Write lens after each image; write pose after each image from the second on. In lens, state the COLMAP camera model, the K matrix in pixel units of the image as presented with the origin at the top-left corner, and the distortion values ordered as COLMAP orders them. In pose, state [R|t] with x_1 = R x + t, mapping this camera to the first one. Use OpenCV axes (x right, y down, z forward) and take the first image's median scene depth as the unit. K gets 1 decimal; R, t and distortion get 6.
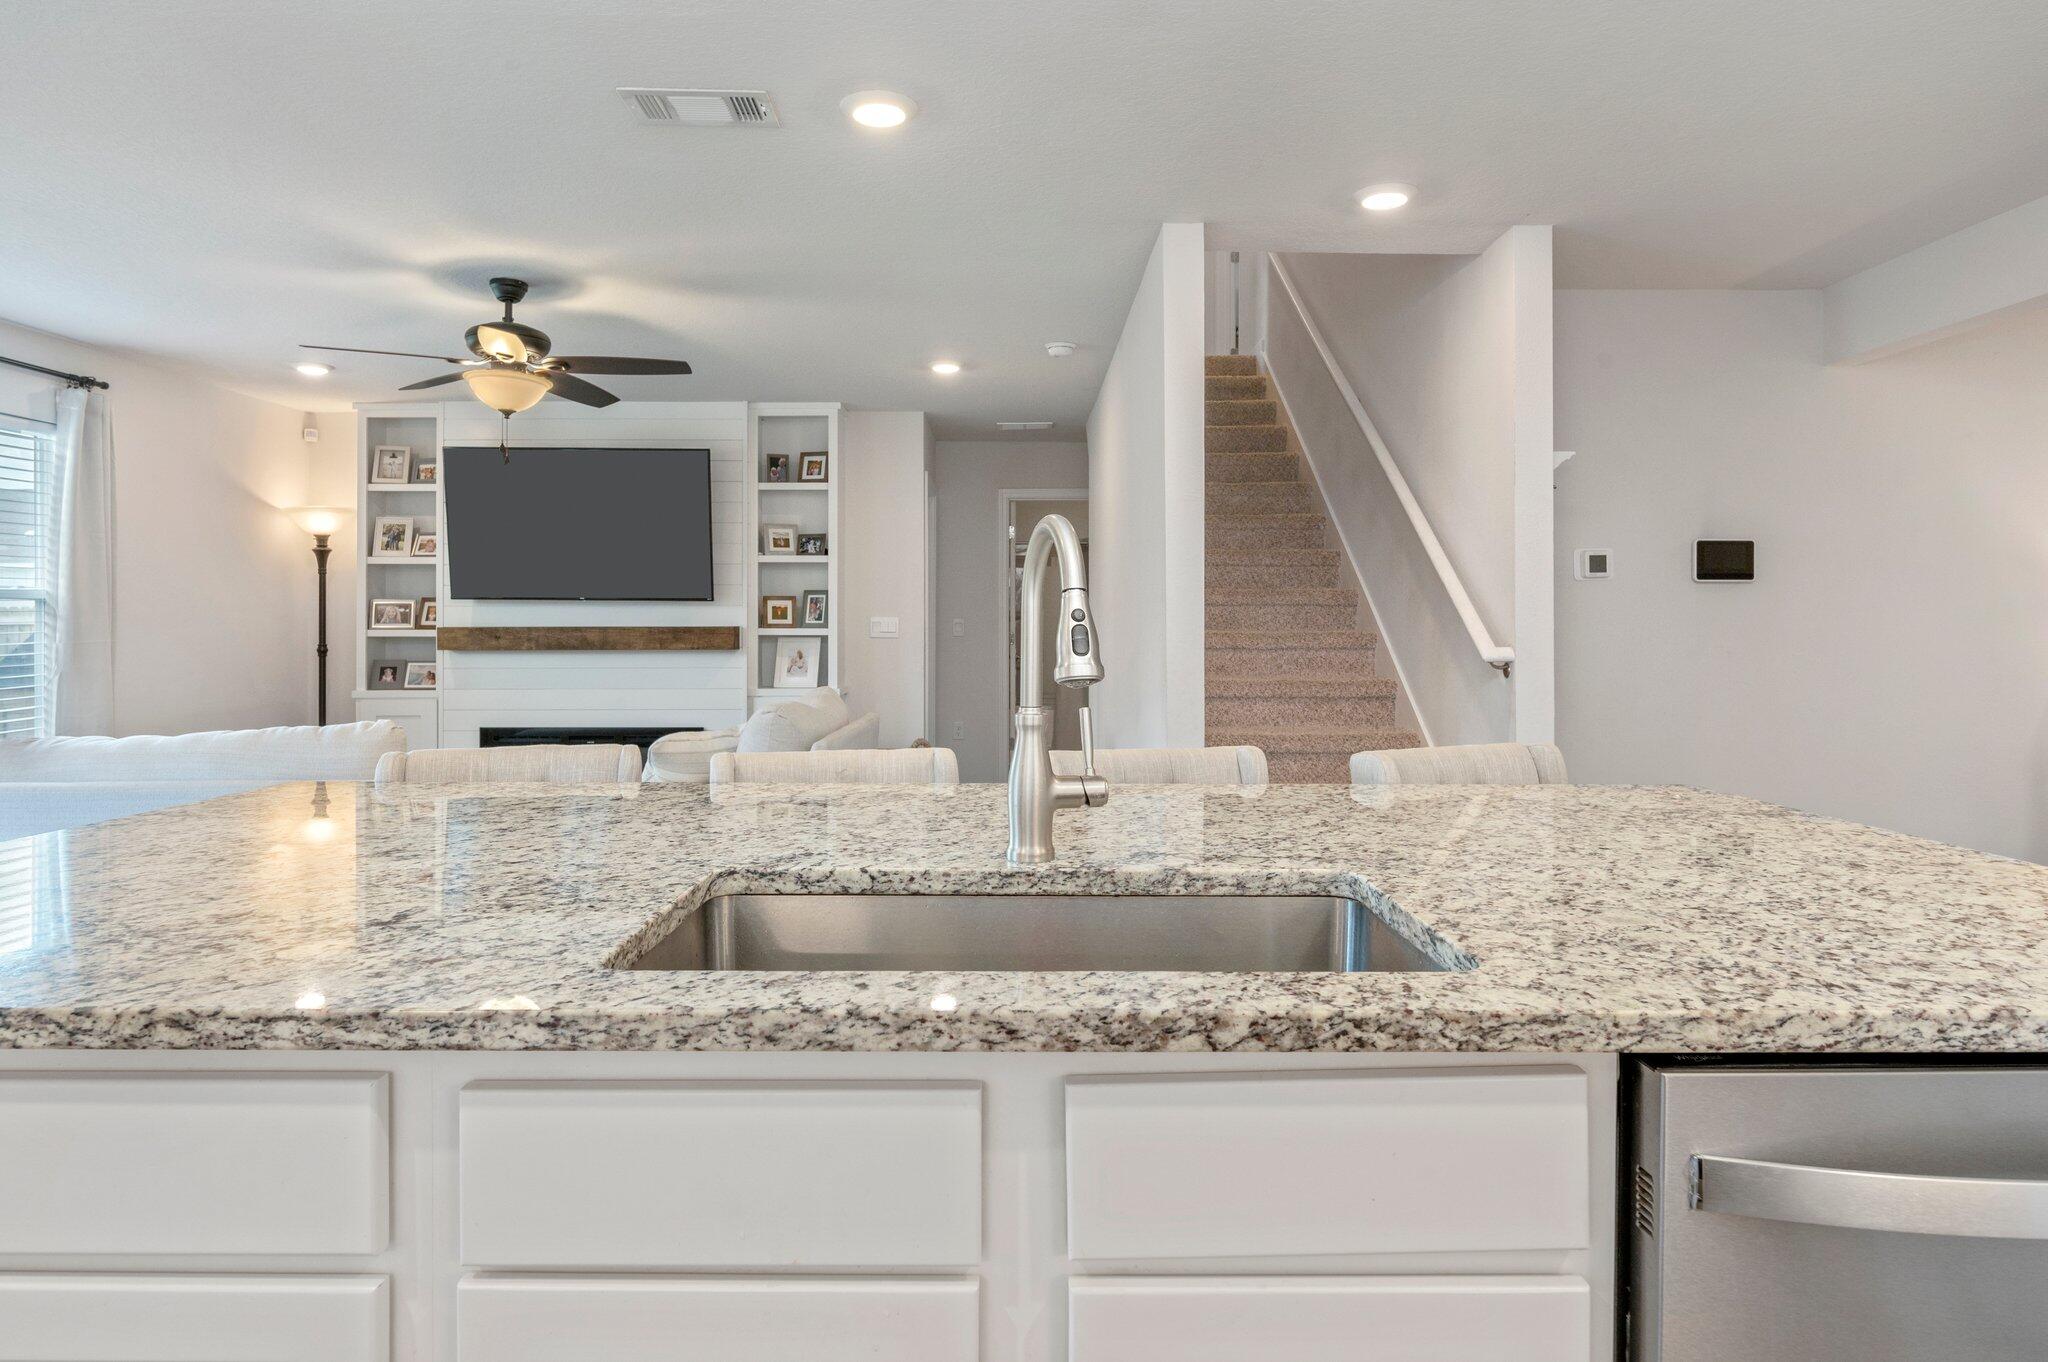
lens RADIAL K [[1135.0, 0, 1023.9], [0, 1135.0, 670.7], [0, 0, 1]] dist [-0.003820, -0.000839]
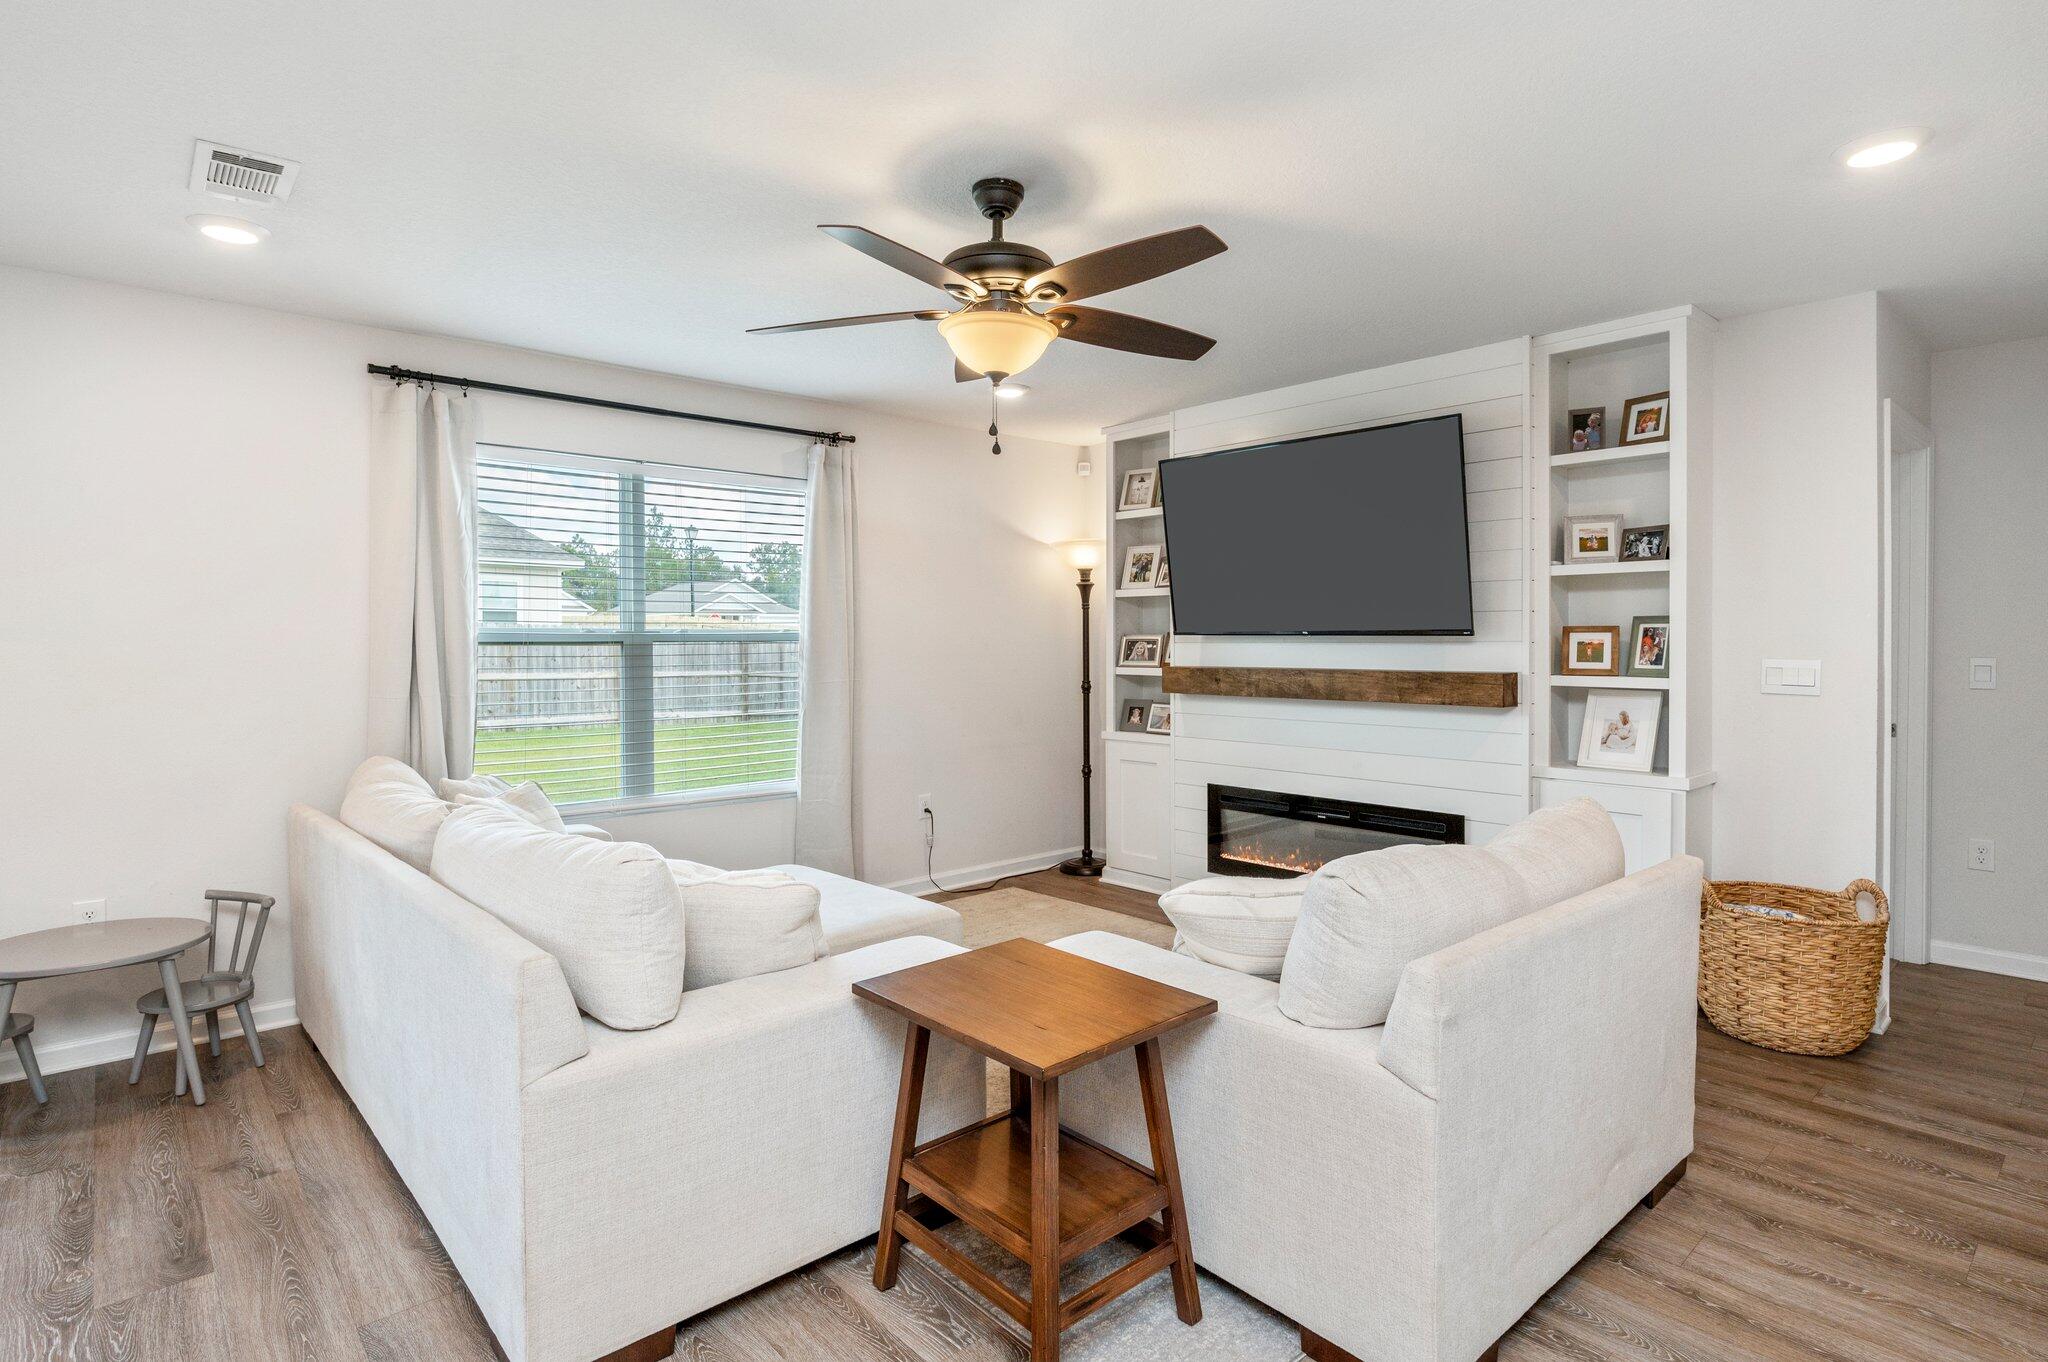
lens RADIAL K [[1050.5, 0, 1003.5], [0, 1050.5, 643.9], [0, 0, 1]] dist [-0.003855, -0.001369]
pose [[0.658325, 0.001149, -0.752733, 0.015918], [-0.031197, 0.999181, -0.025759, -0.030152], [0.752087, 0.040440, 0.657822, 0.357157]]
